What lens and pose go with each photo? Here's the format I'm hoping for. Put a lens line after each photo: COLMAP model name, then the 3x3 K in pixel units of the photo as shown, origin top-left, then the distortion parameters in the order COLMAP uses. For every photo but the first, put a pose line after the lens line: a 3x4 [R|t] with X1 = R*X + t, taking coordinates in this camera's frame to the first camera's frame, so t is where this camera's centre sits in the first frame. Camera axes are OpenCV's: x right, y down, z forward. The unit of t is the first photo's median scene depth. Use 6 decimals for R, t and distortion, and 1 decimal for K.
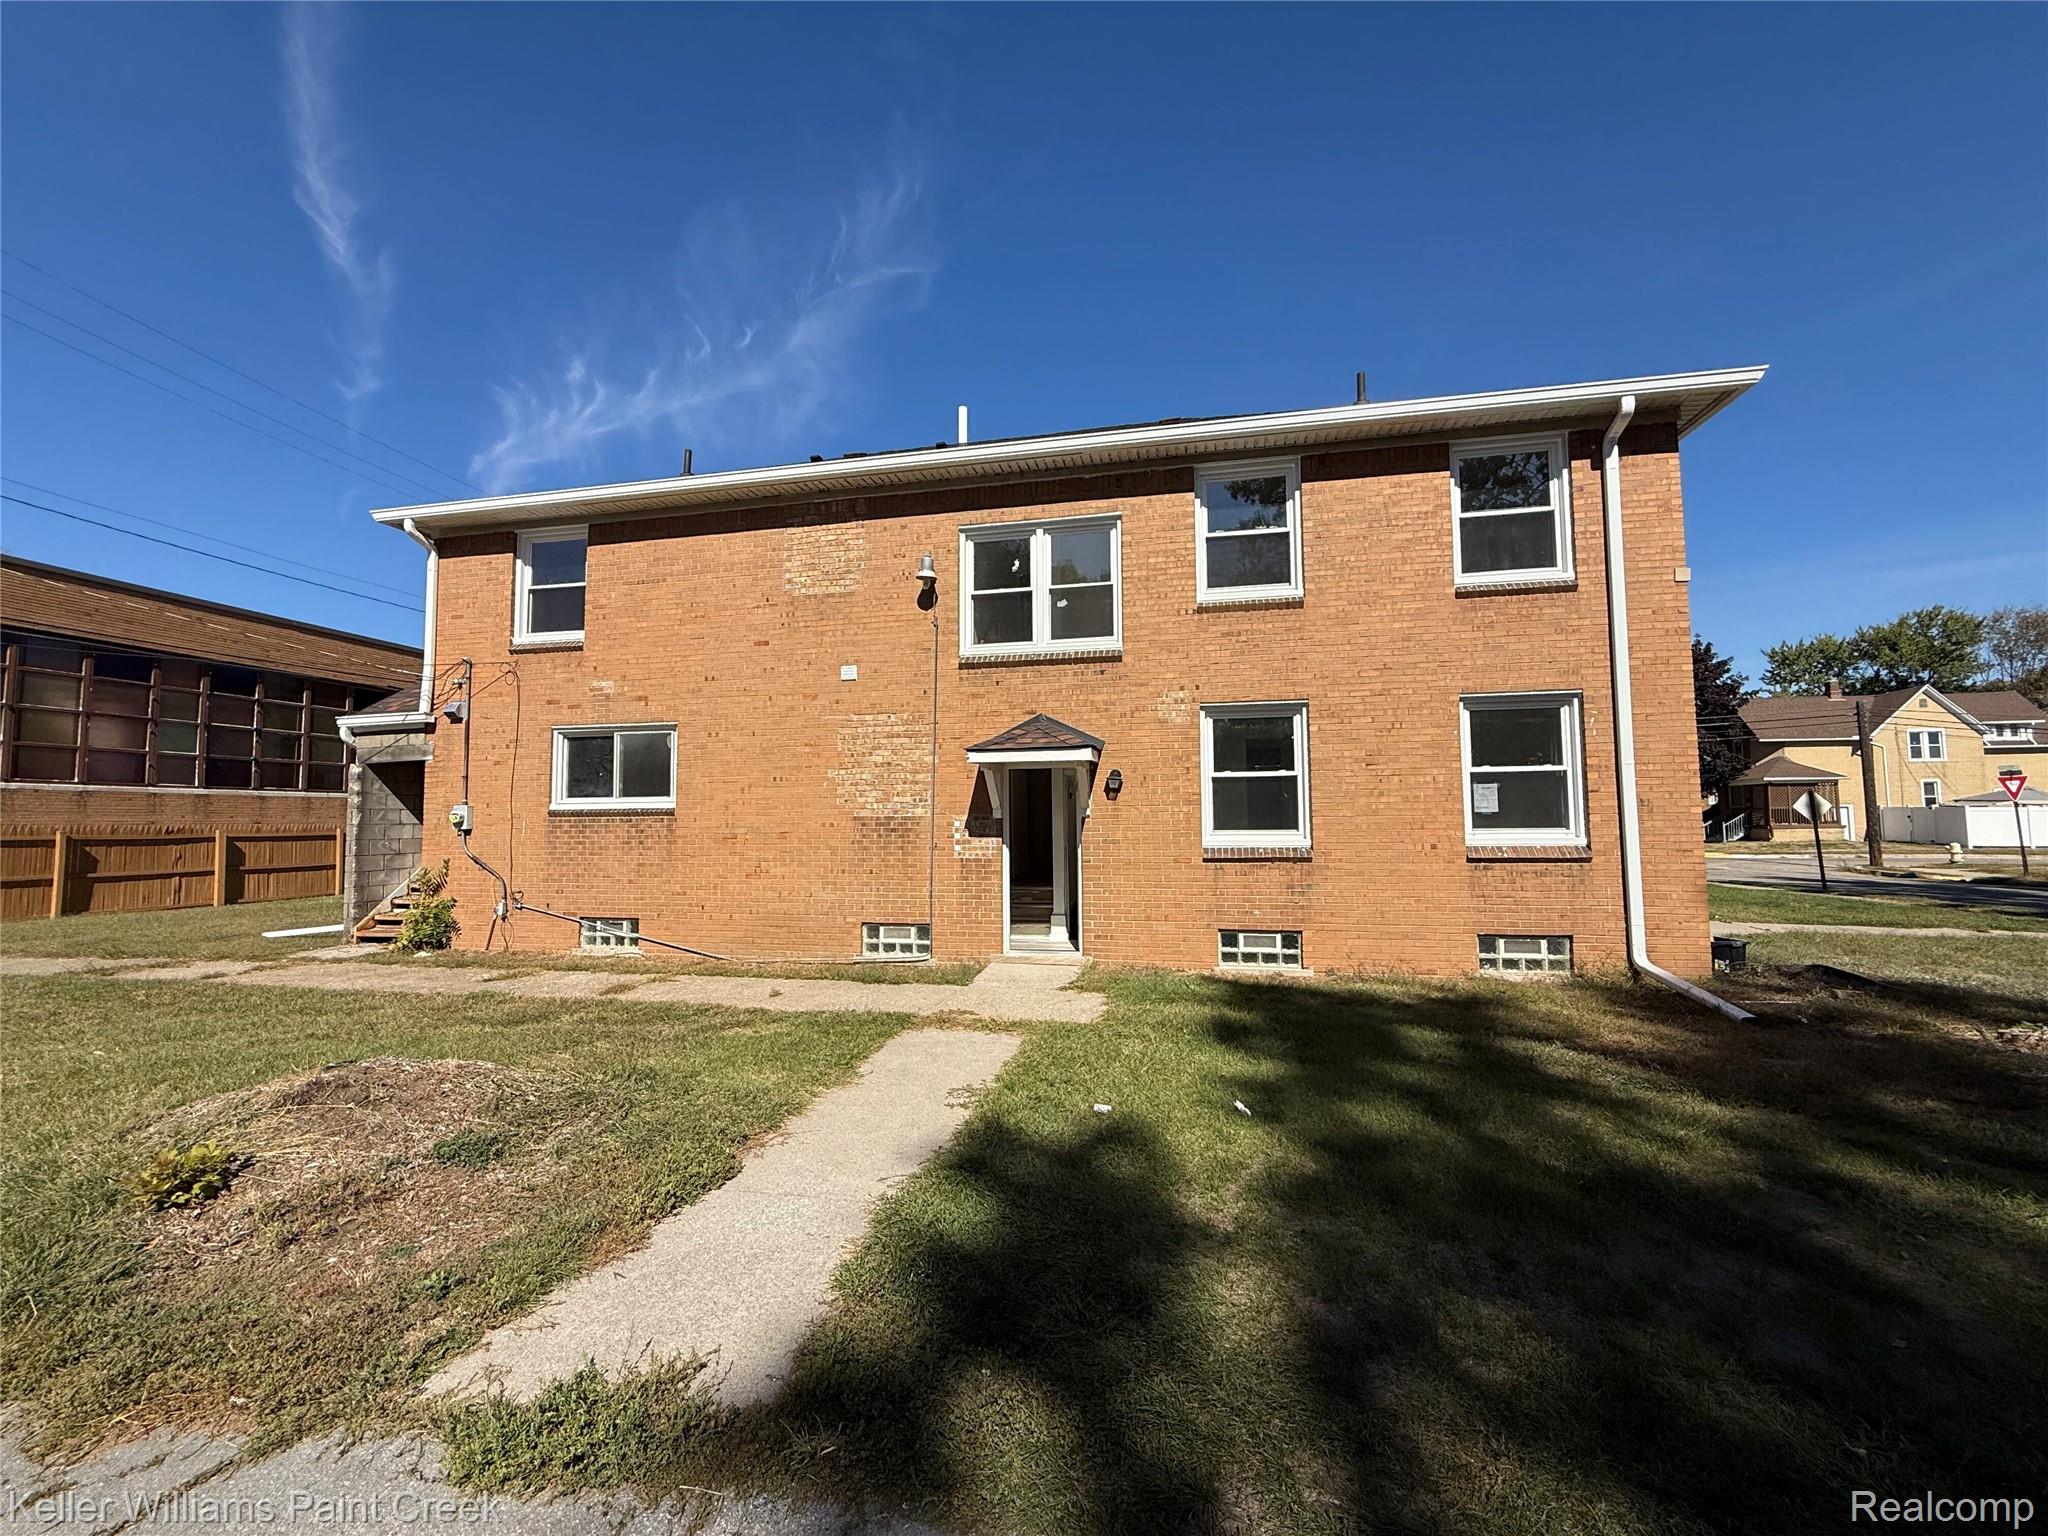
lens RADIAL K [[816.1, 0, 1016.9], [0, 816.1, 772.3], [0, 0, 1]] dist [0.000402, 0.000018]
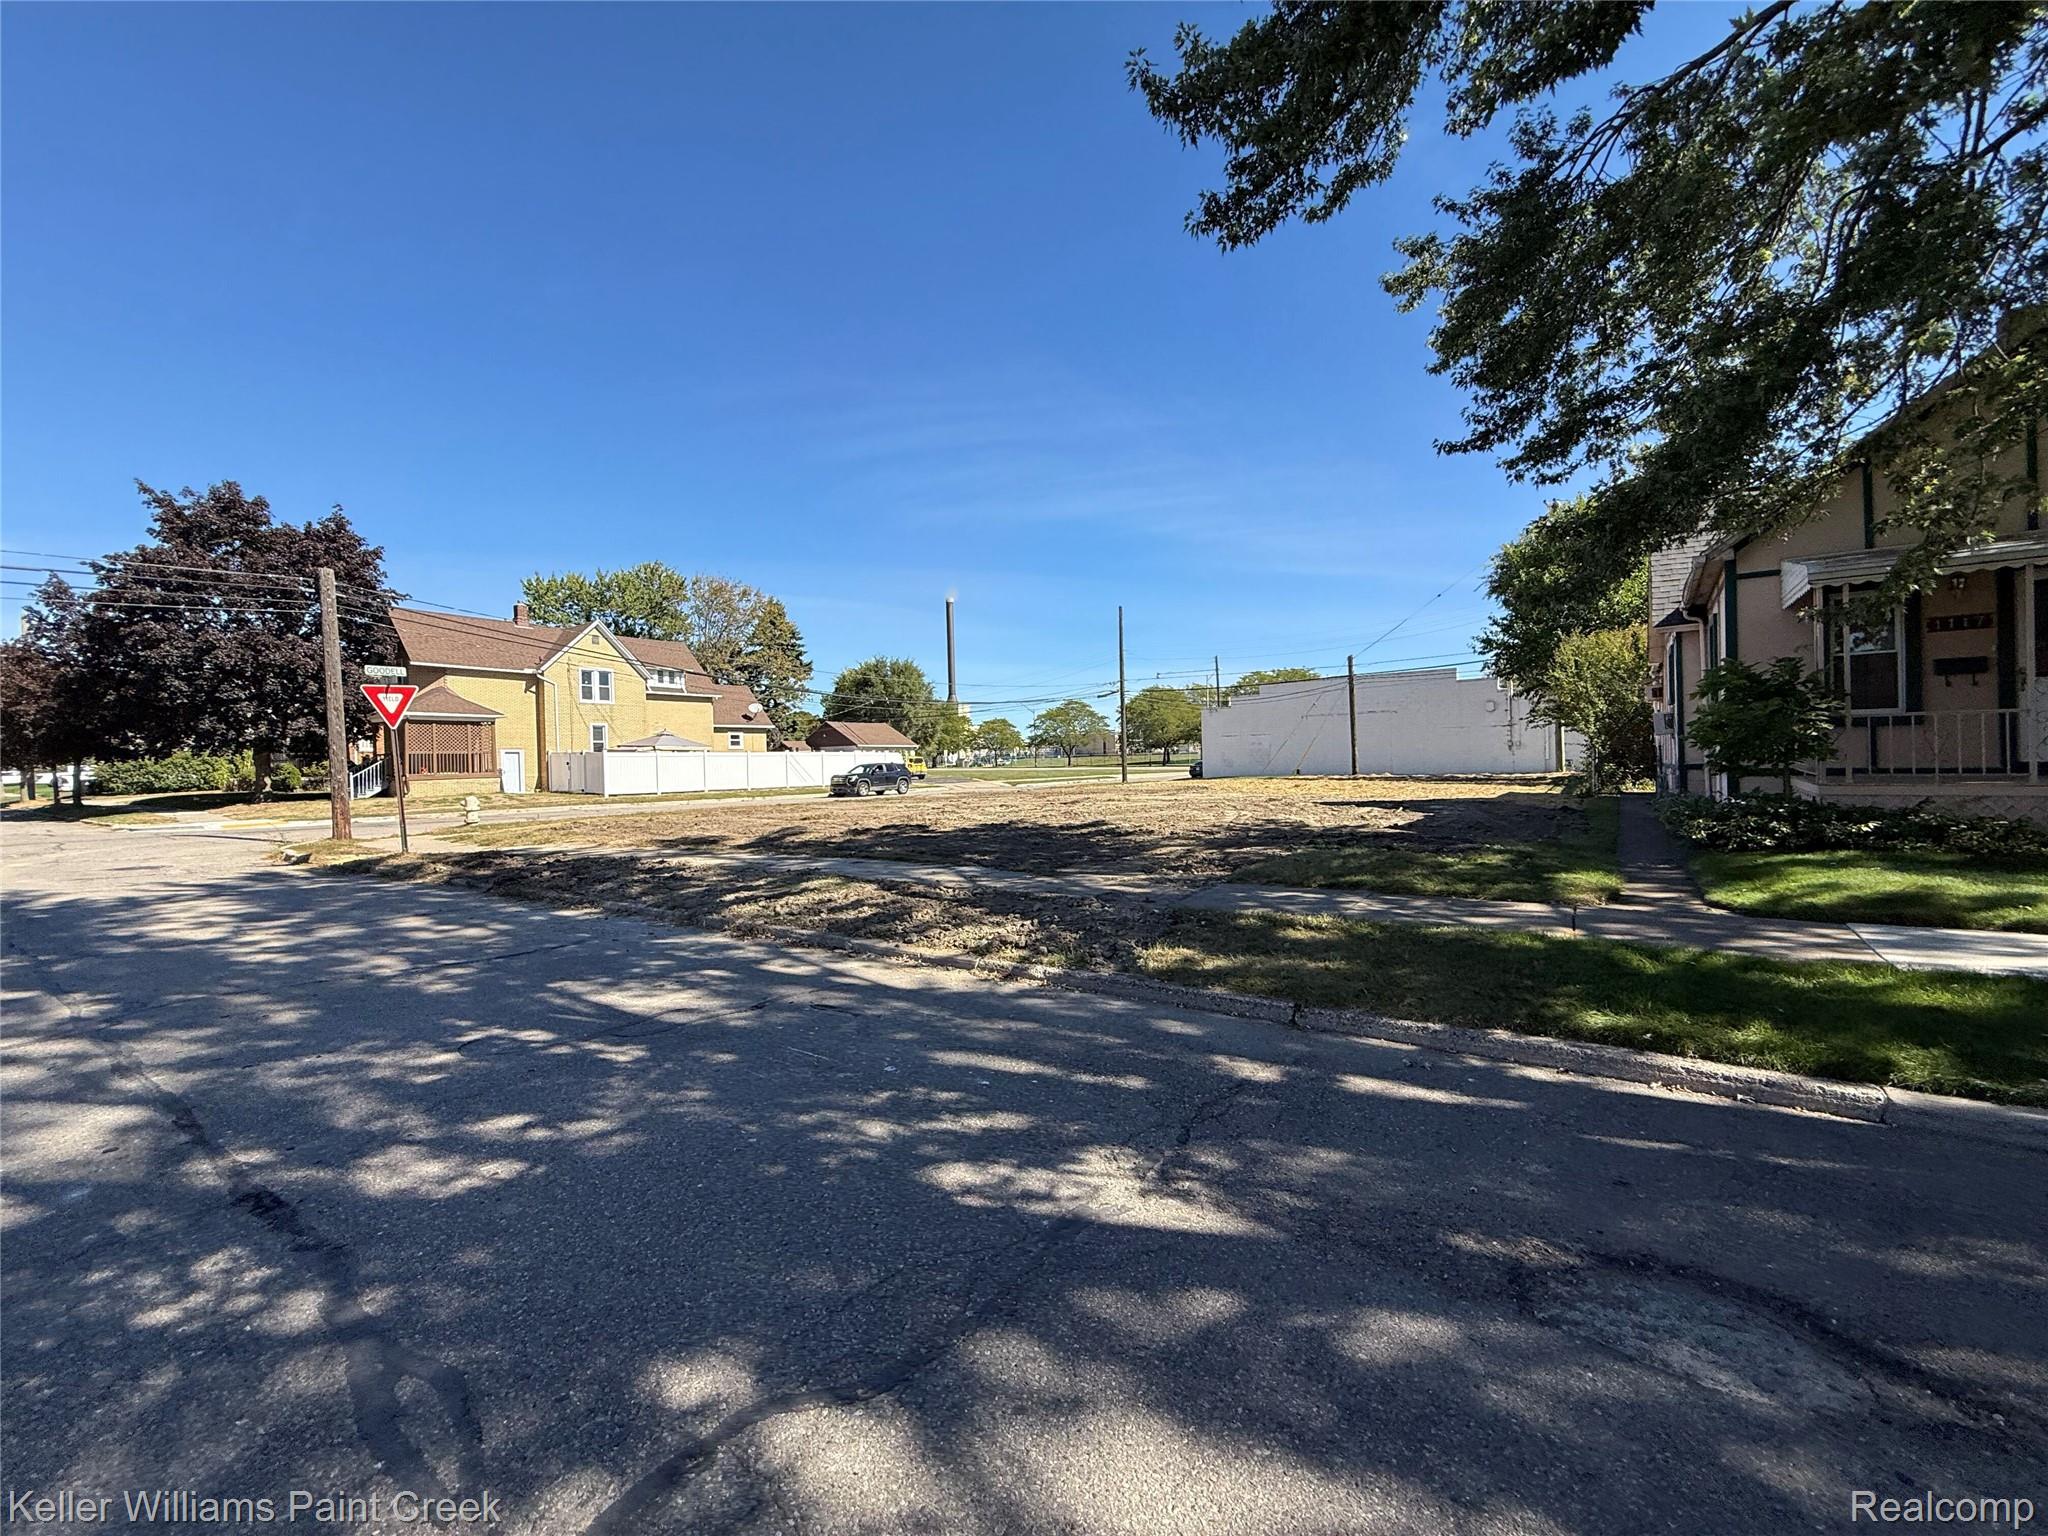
lens RADIAL K [[816.1, 0, 1017.9], [0, 816.1, 771.7], [0, 0, 1]] dist [0.000402, 0.000018]
pose [[0.410660, -0.012765, 0.911699, 1.965560], [-0.037299, 0.998830, 0.030786, 0.072879], [-0.911025, -0.046648, 0.409704, 0.784631]]
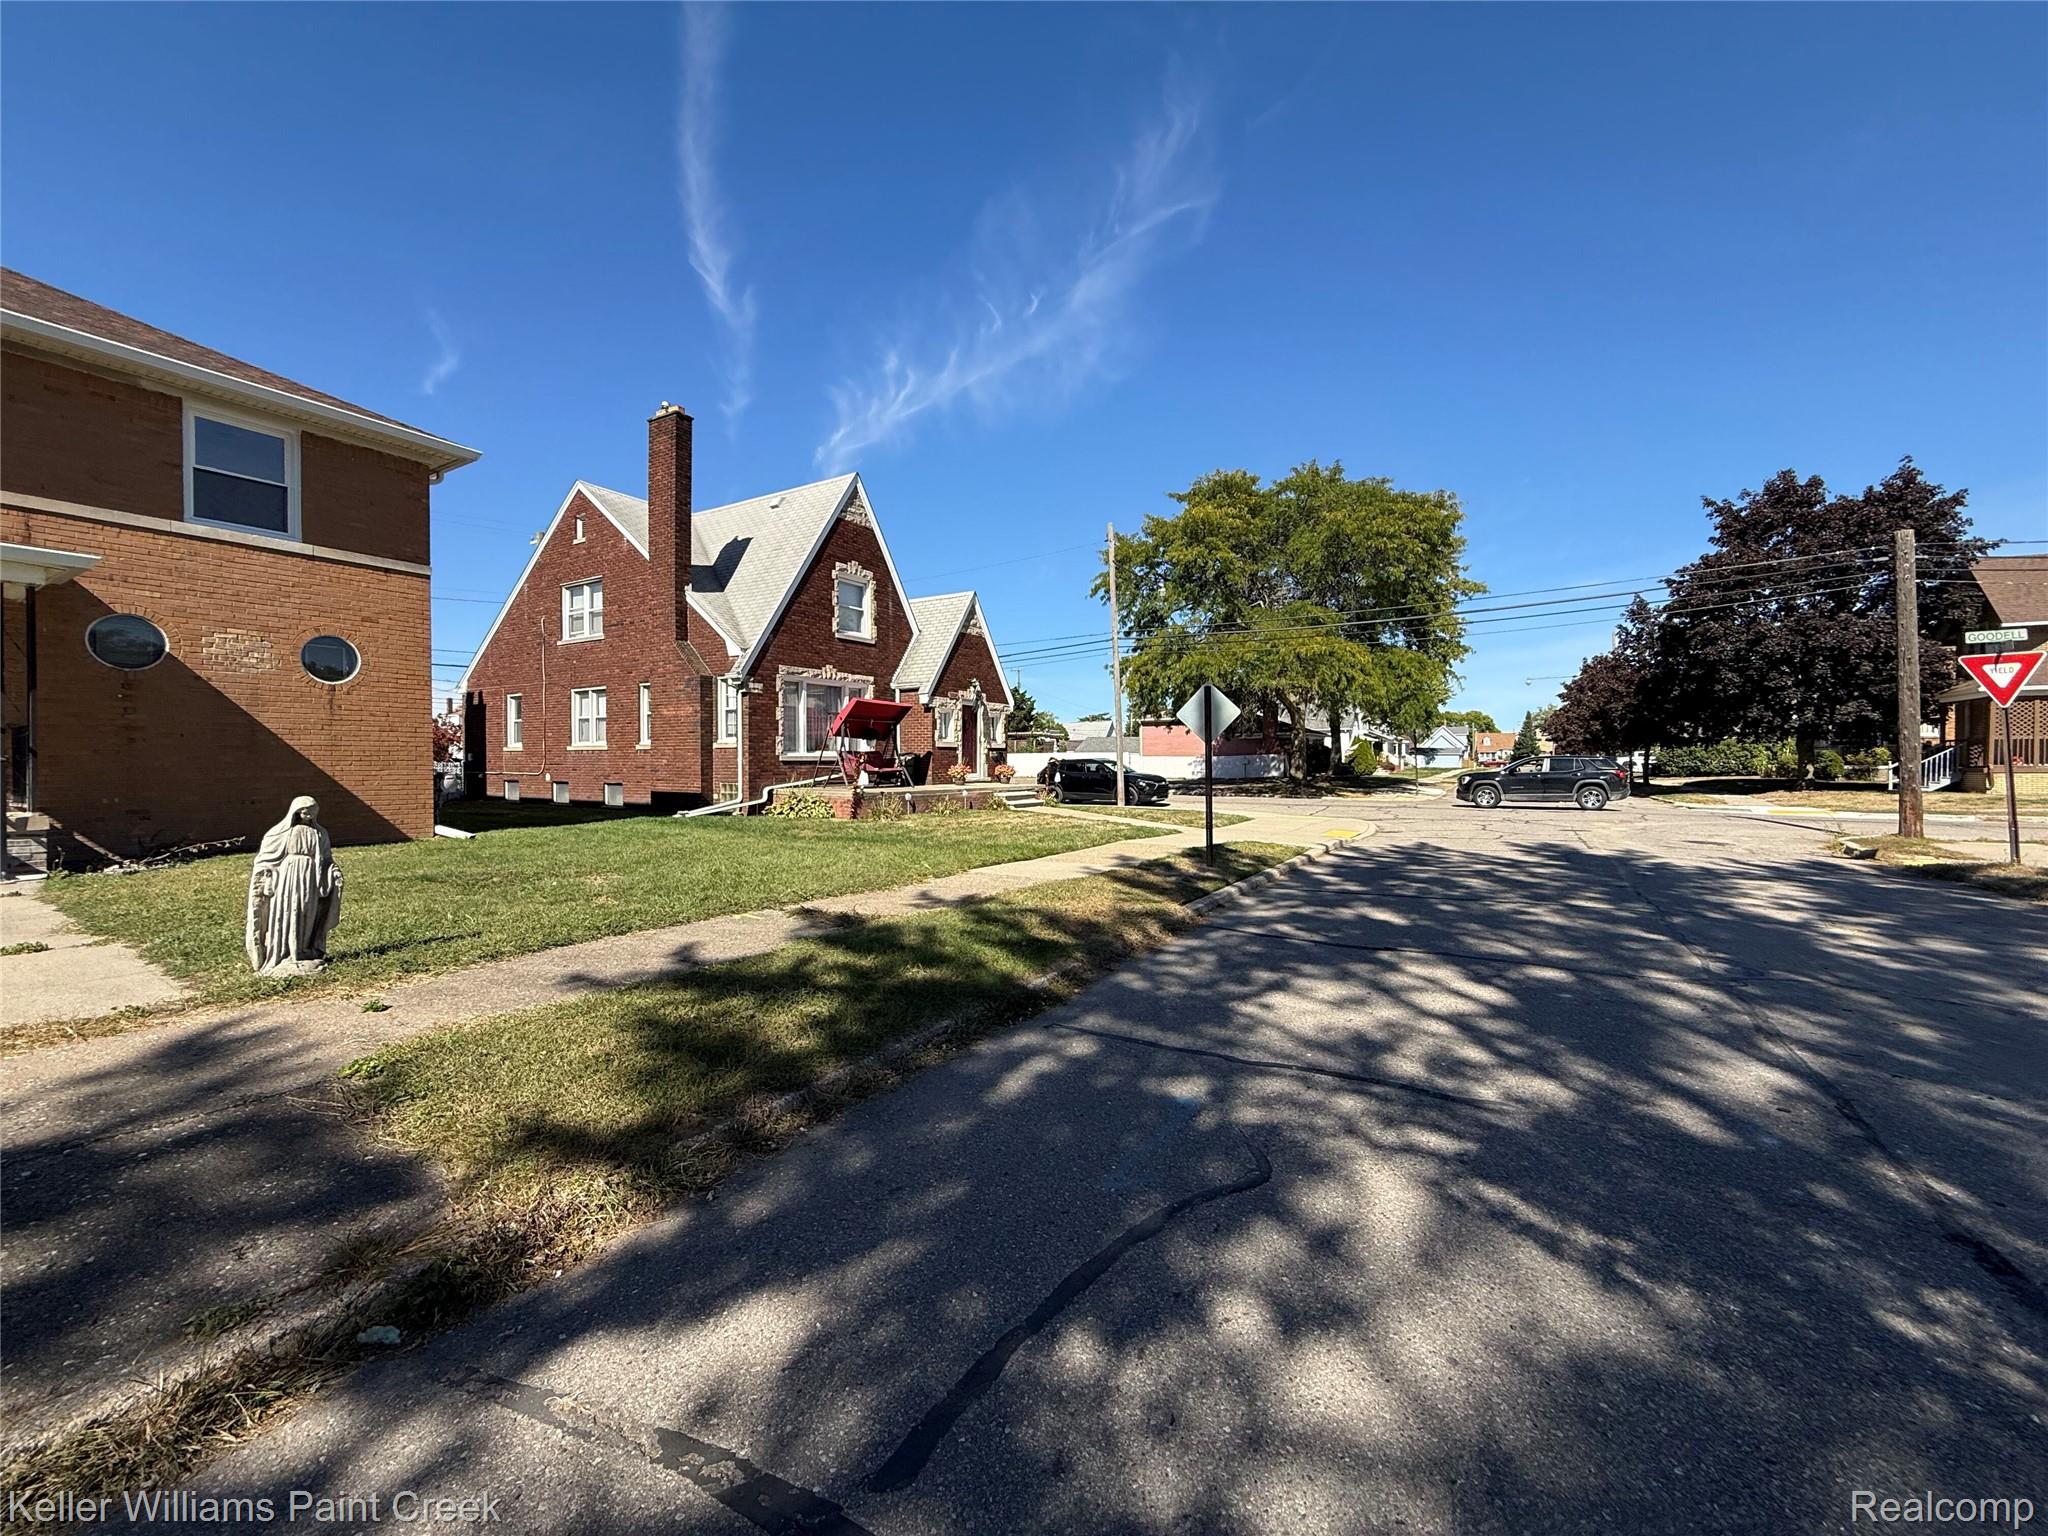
lens RADIAL K [[816.1, 0, 1018.3], [0, 816.1, 769.0], [0, 0, 1]] dist [0.000402, 0.000018]
pose [[0.937820, 0.012233, -0.346905, 1.927398], [0.011803, 0.997677, 0.067089, 0.075847], [0.346920, -0.067012, 0.935498, 0.813863]]
